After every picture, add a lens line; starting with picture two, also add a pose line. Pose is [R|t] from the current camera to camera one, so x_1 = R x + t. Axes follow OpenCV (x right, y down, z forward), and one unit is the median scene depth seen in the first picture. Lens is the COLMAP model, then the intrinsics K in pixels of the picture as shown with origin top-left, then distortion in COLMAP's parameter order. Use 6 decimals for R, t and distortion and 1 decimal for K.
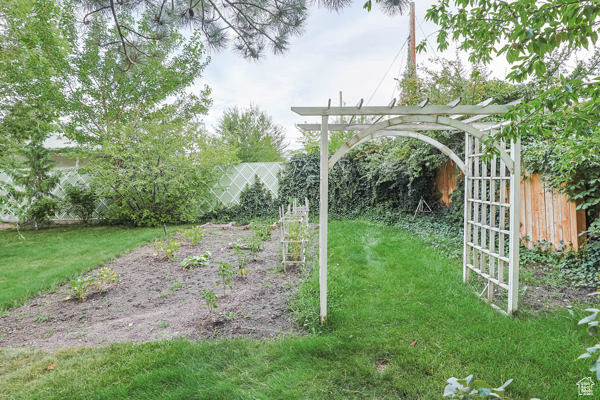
lens RADIAL K [[267.7, 0, 302.9], [0, 267.7, 178.9], [0, 0, 1]] dist [-0.000278, -0.000029]
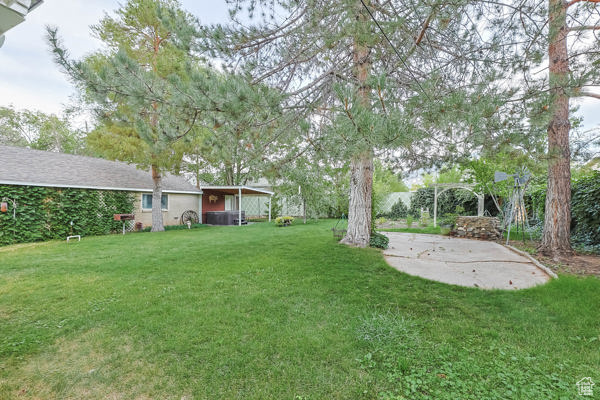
lens RADIAL K [[259.5, 0, 300.0], [0, 259.5, 200.0], [0, 0, 1]] dist [0.000124, -0.000358]
pose [[0.923013, 0.007062, -0.384704, -0.115917], [-0.008952, 0.999955, -0.003124, 0.014589], [0.384665, 0.006327, 0.923035, -1.266289]]
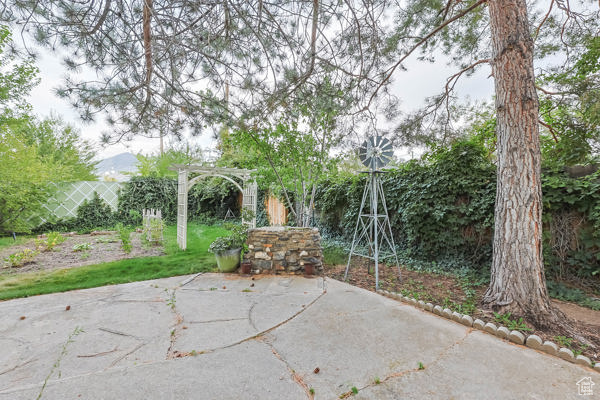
lens RADIAL K [[262.9, 0, 300.0], [0, 262.9, 197.9], [0, 0, 1]] dist [-0.000135, 0.000005]
pose [[0.793409, 0.015315, 0.608497, -0.170208], [-0.011244, 0.999882, -0.010505, 0.014768], [-0.608586, 0.001492, 0.793487, -0.478705]]
